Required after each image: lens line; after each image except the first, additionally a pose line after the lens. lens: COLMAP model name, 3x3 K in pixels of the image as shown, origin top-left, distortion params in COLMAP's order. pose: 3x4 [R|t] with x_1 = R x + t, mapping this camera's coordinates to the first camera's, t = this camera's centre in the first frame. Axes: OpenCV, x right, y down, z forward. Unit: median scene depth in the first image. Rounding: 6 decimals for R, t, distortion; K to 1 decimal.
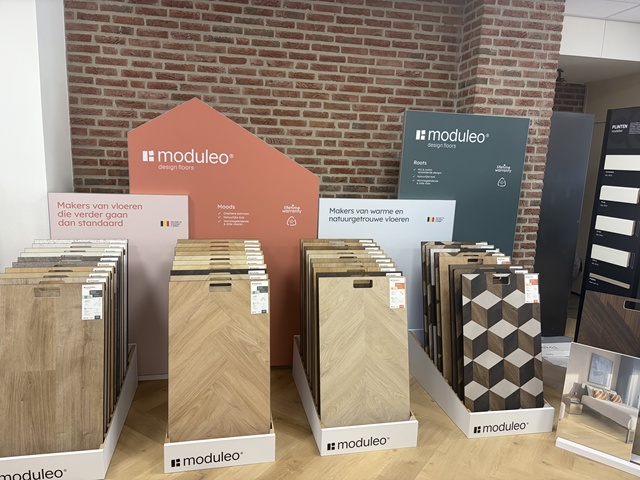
lens RADIAL K [[482.9, 0, 320.0], [0, 482.9, 240.0], [0, 0, 1]] dist [0.007065, 0.001109]
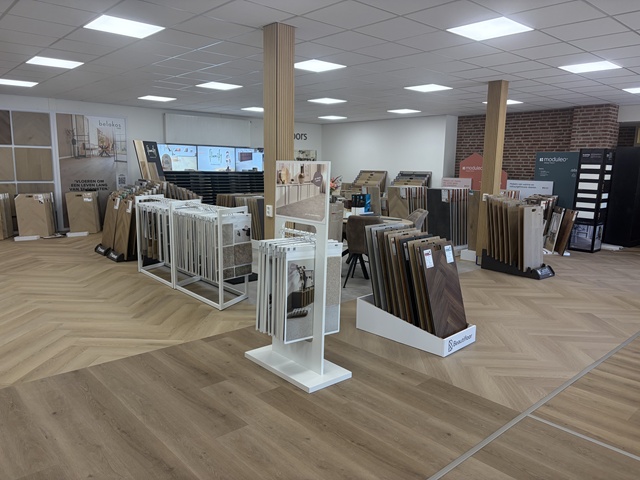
lens RADIAL K [[482.9, 0, 320.0], [0, 482.9, 240.0], [0, 0, 1]] dist [0.007065, 0.001109]
pose [[0.503573, 0.104250, -0.857640, 2.226572], [-0.150107, 0.988152, 0.031977, 0.405345], [0.850813, 0.112636, 0.513255, -1.738223]]
